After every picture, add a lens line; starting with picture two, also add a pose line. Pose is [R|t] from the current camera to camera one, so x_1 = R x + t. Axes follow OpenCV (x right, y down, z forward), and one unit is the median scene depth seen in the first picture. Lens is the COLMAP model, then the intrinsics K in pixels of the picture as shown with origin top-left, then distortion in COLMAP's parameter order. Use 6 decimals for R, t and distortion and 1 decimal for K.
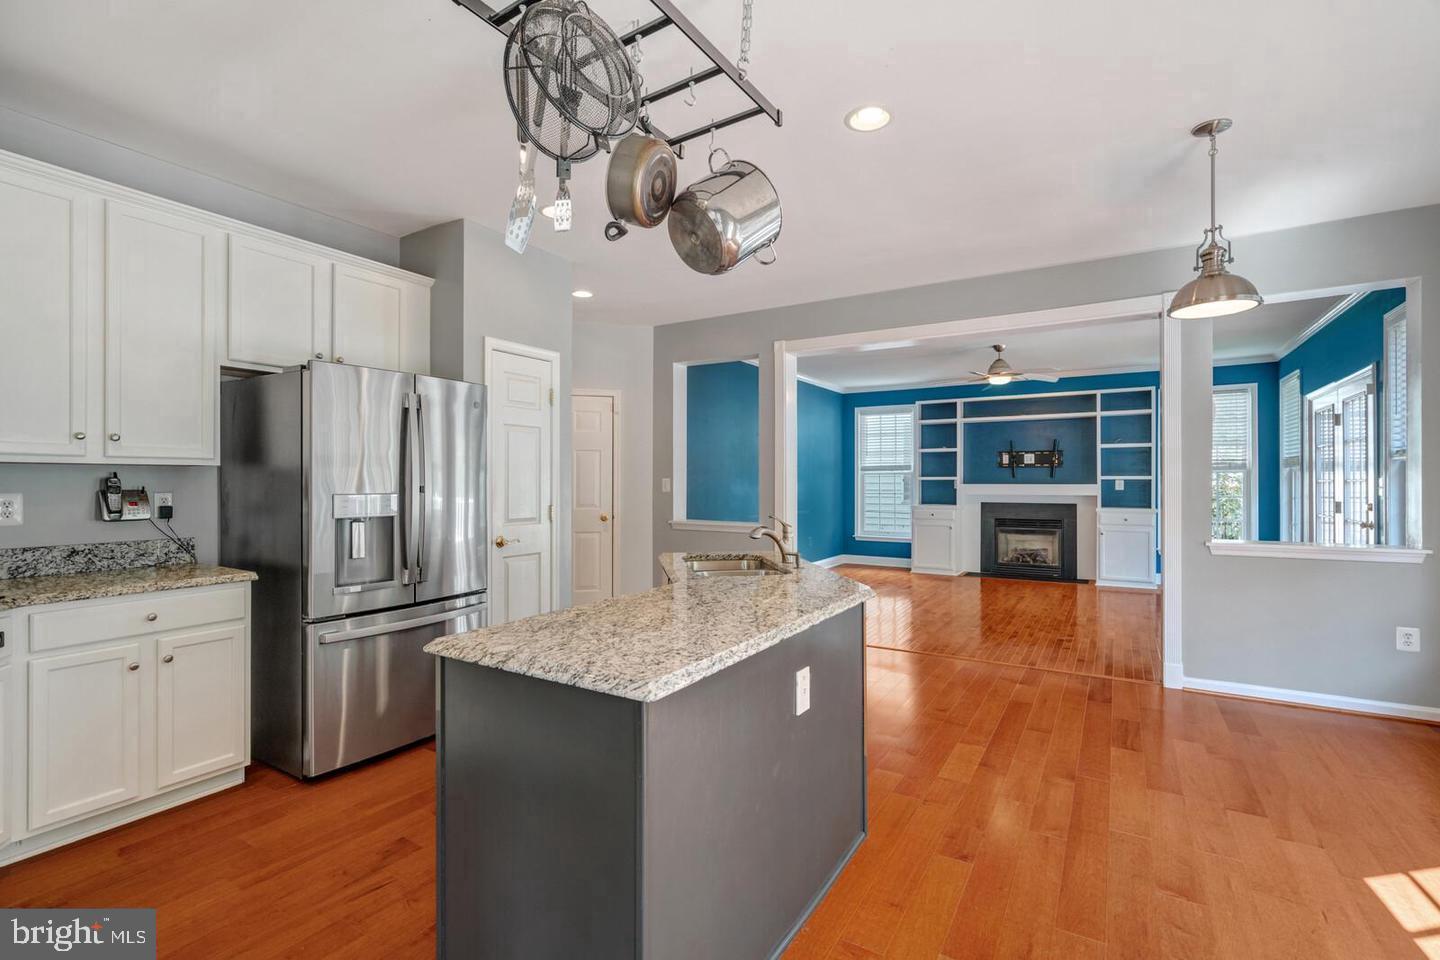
lens RADIAL K [[638.0, 0, 712.6], [0, 638.0, 480.8], [0, 0, 1]] dist [-0.002225, -0.000549]
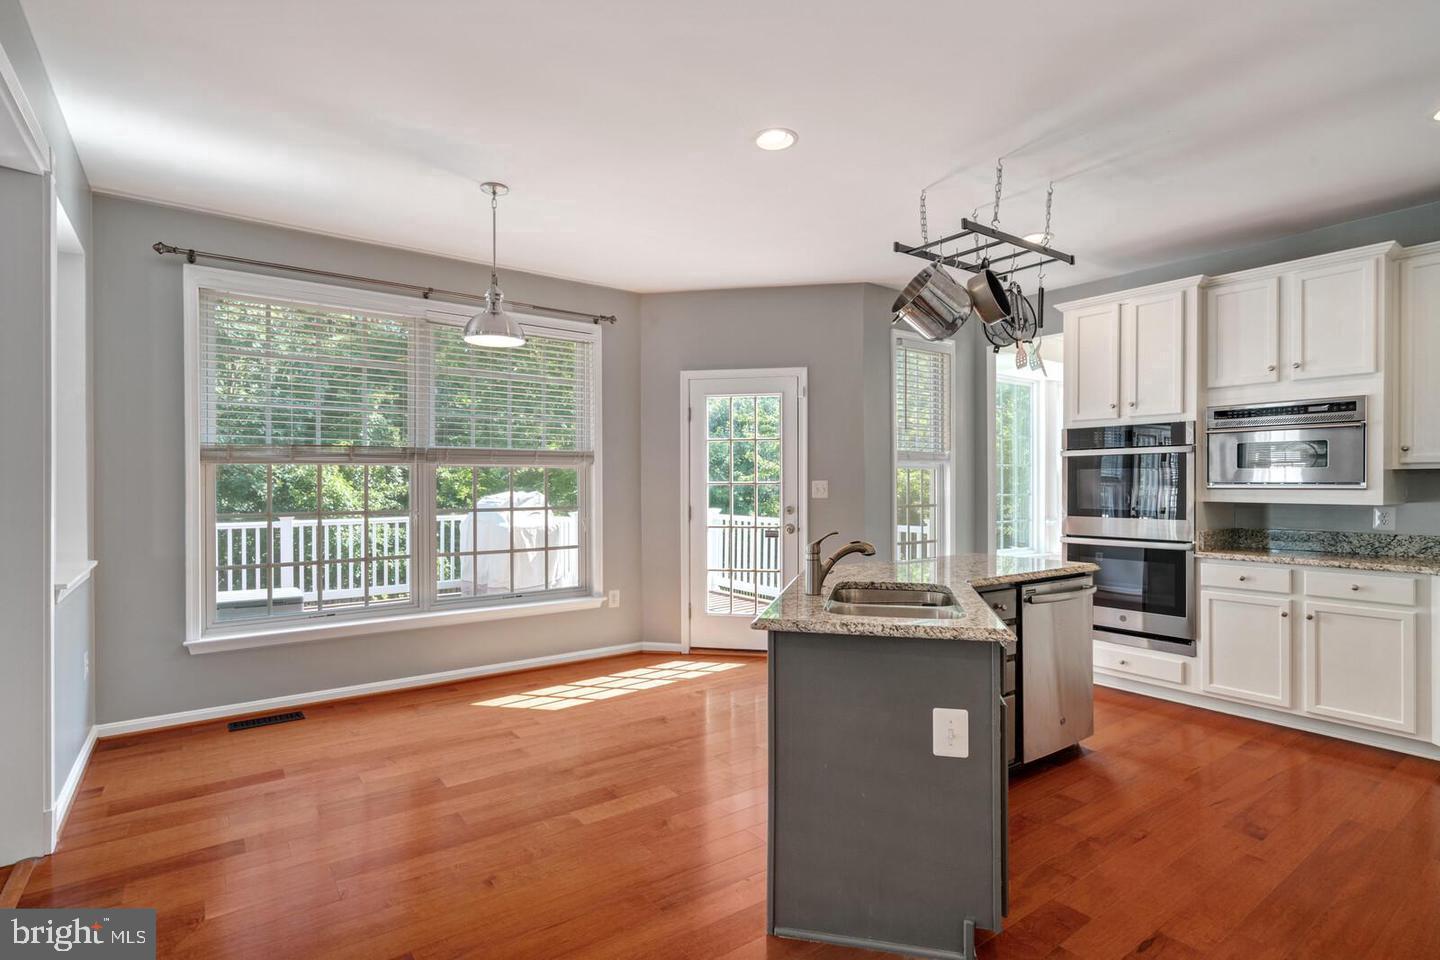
lens RADIAL K [[703.2, 0, 717.6], [0, 703.2, 483.2], [0, 0, 1]] dist [-0.001244, 0.000040]
pose [[-0.928486, 0.003440, 0.371351, -0.102410], [0.001497, 0.999984, -0.005521, 0.006555], [-0.371364, -0.004570, -0.928476, 2.242717]]
